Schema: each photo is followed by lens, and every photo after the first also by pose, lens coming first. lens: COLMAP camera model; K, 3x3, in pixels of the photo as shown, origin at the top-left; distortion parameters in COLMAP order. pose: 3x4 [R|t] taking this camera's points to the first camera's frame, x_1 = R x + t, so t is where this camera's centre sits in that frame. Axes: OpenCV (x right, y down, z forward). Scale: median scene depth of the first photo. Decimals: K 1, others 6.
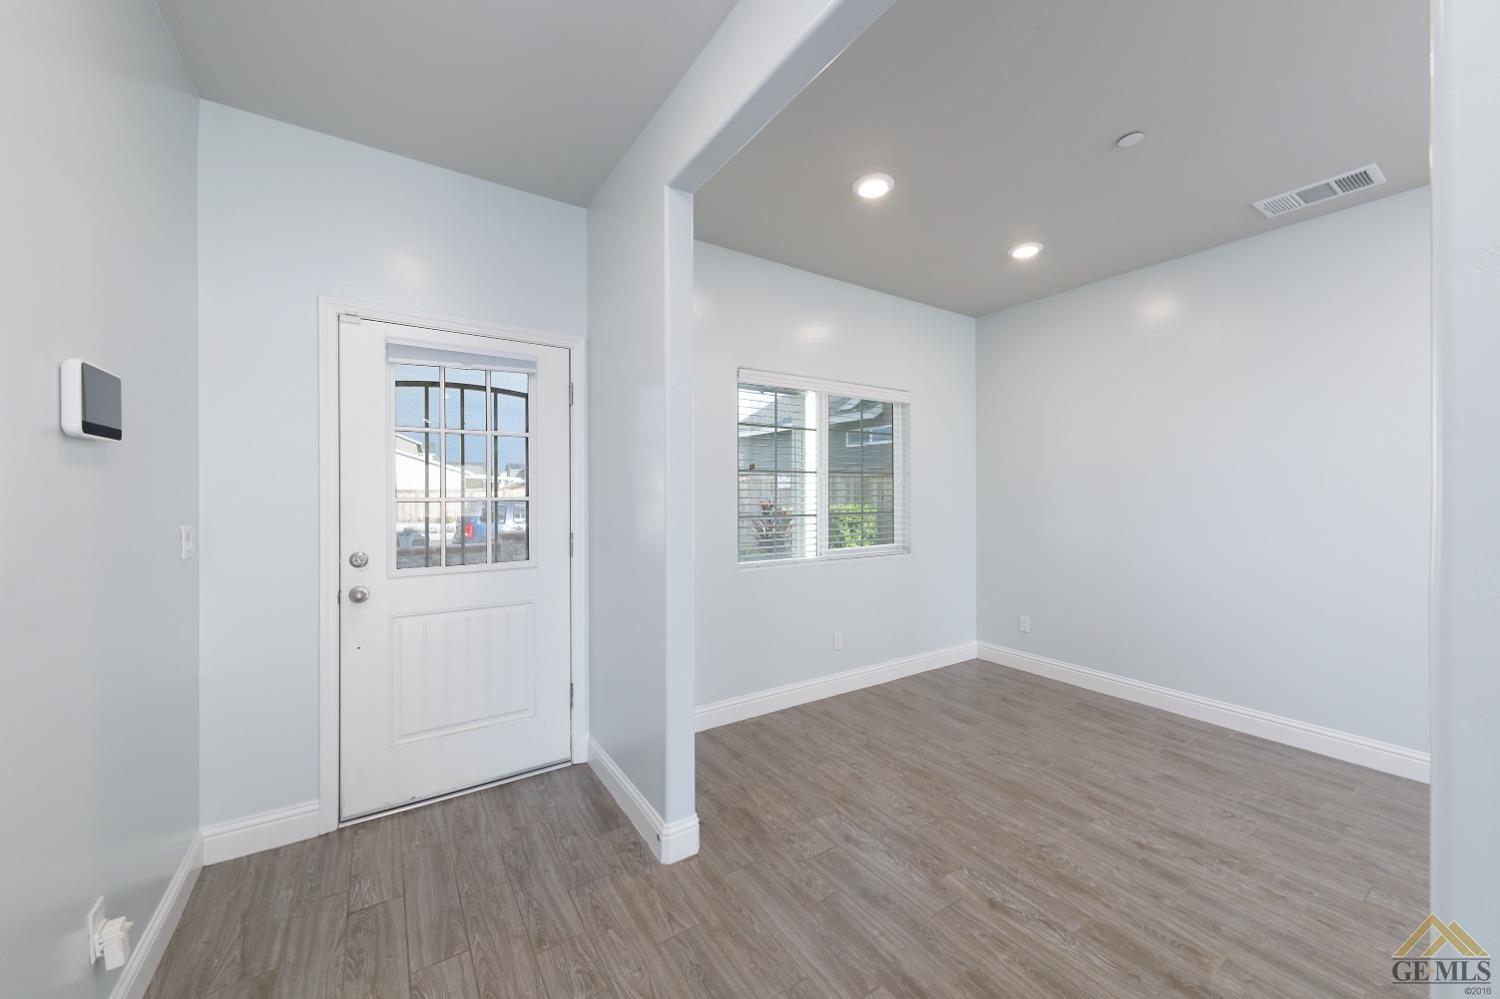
lens RADIAL K [[555.7, 0, 754.8], [0, 555.7, 496.5], [0, 0, 1]] dist [0.006427, -0.000195]
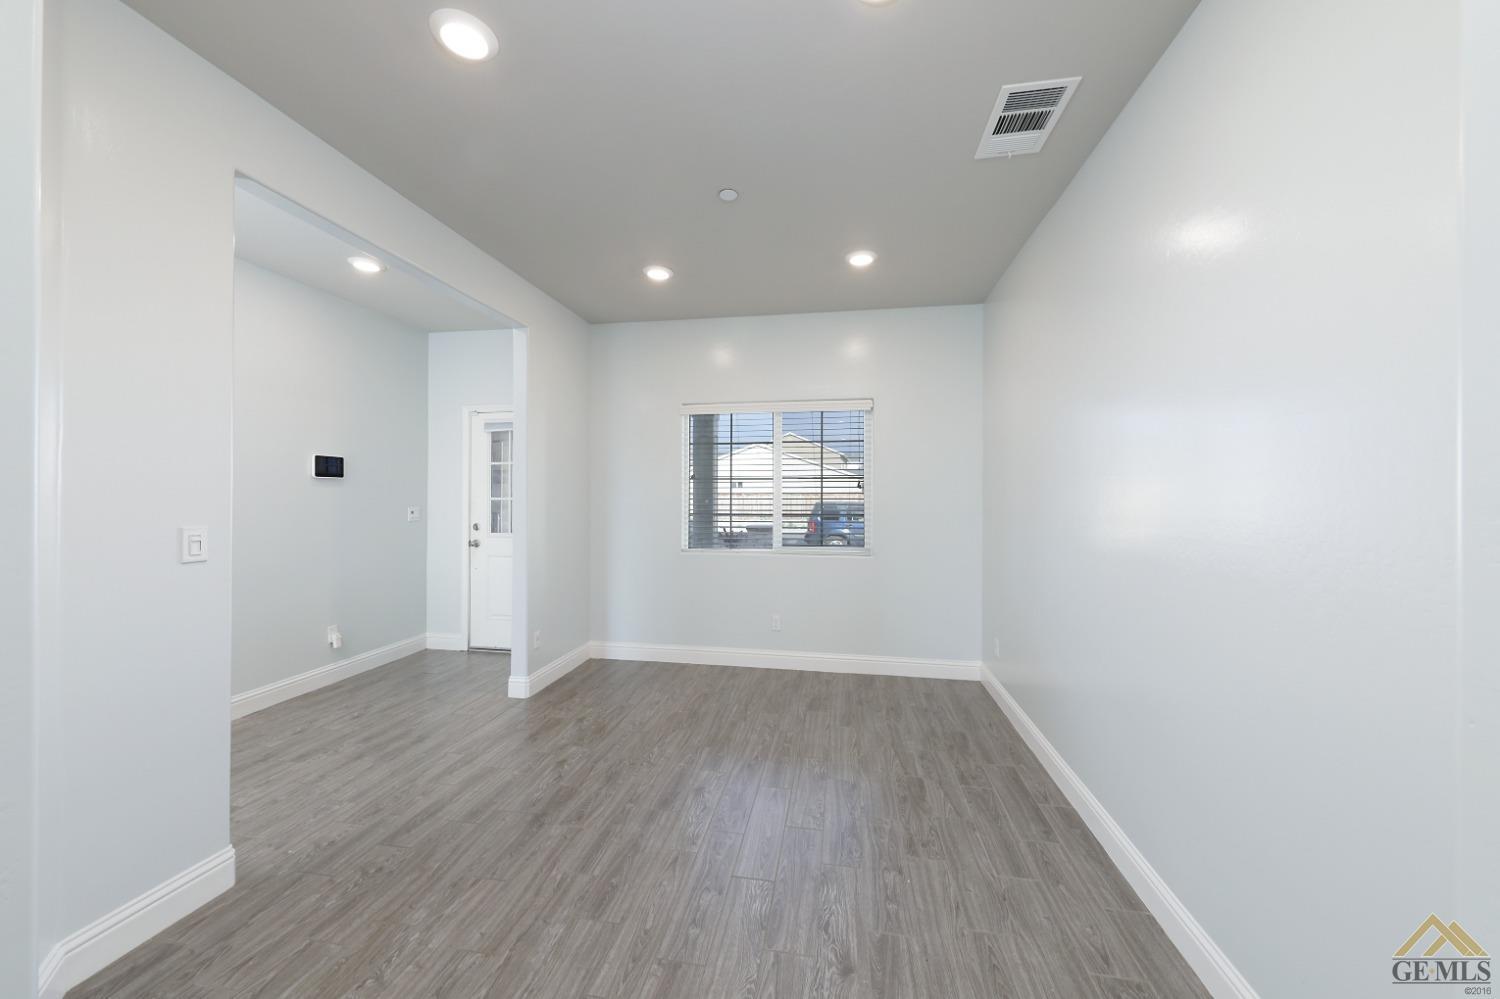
lens RADIAL K [[555.7, 0, 754.8], [0, 555.7, 496.5], [0, 0, 1]] dist [0.006427, -0.000195]
pose [[0.719888, -0.001310, -0.694089, 1.214343], [-0.006995, 0.999934, -0.009142, 0.009076], [0.694055, 0.011437, 0.719831, 0.169878]]
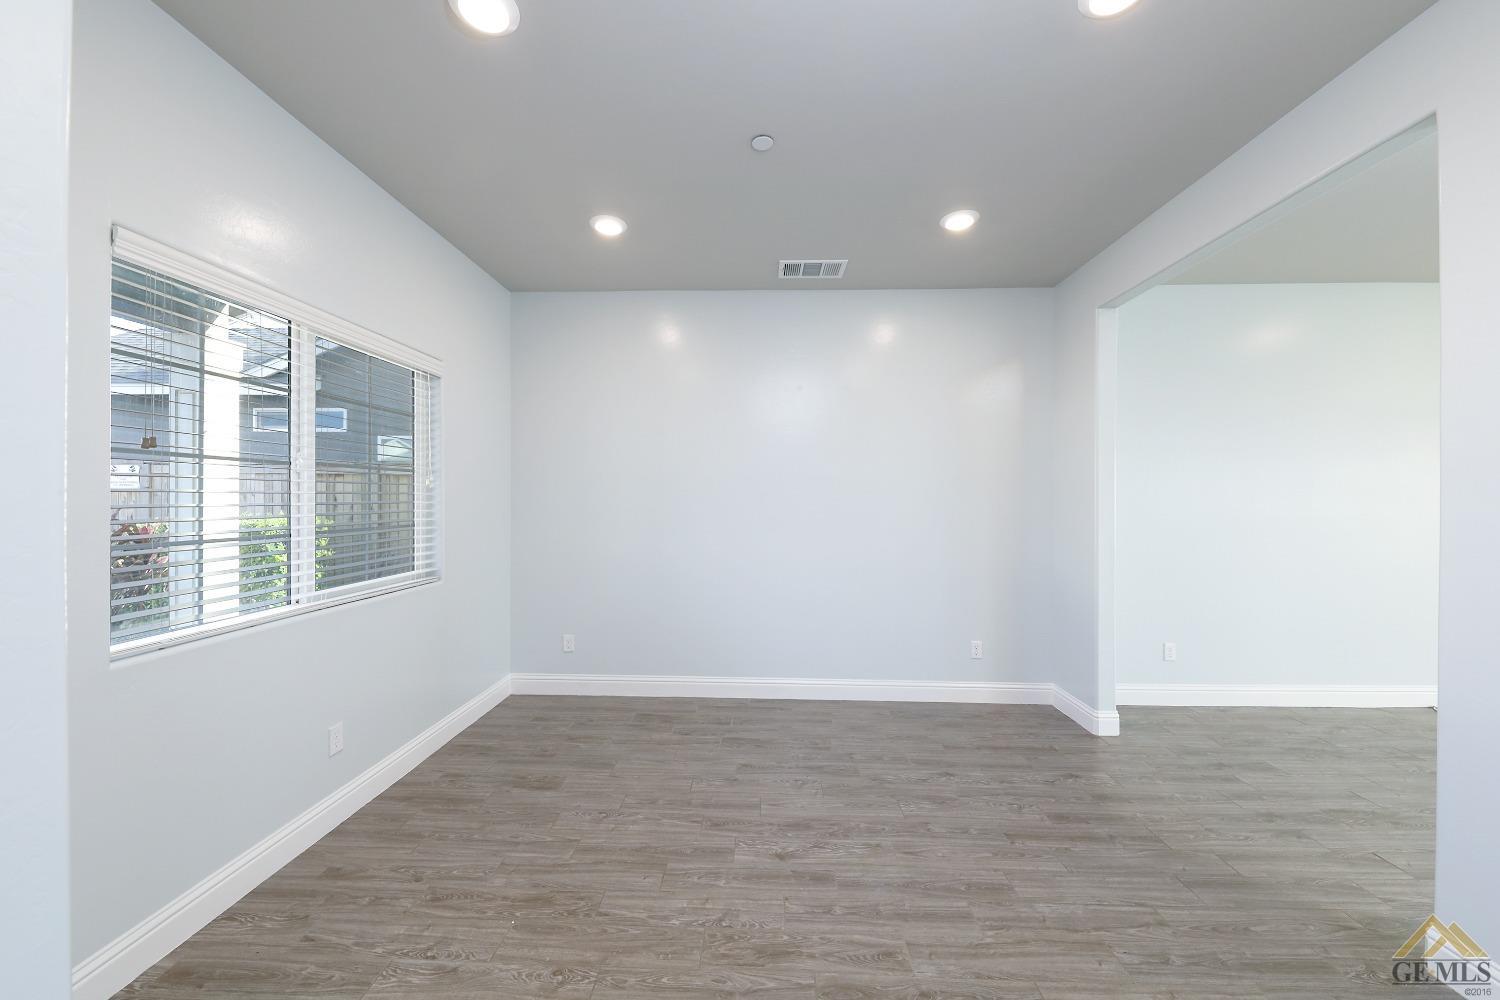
lens RADIAL K [[542.5, 0, 739.1], [0, 542.5, 502.0], [0, 0, 1]] dist [0.024827, -0.012957]
pose [[0.592550, -0.003183, 0.805527, -0.098435], [0.003793, 0.999992, 0.001162, -0.002708], [-0.805524, 0.002367, 0.592558, 0.368585]]
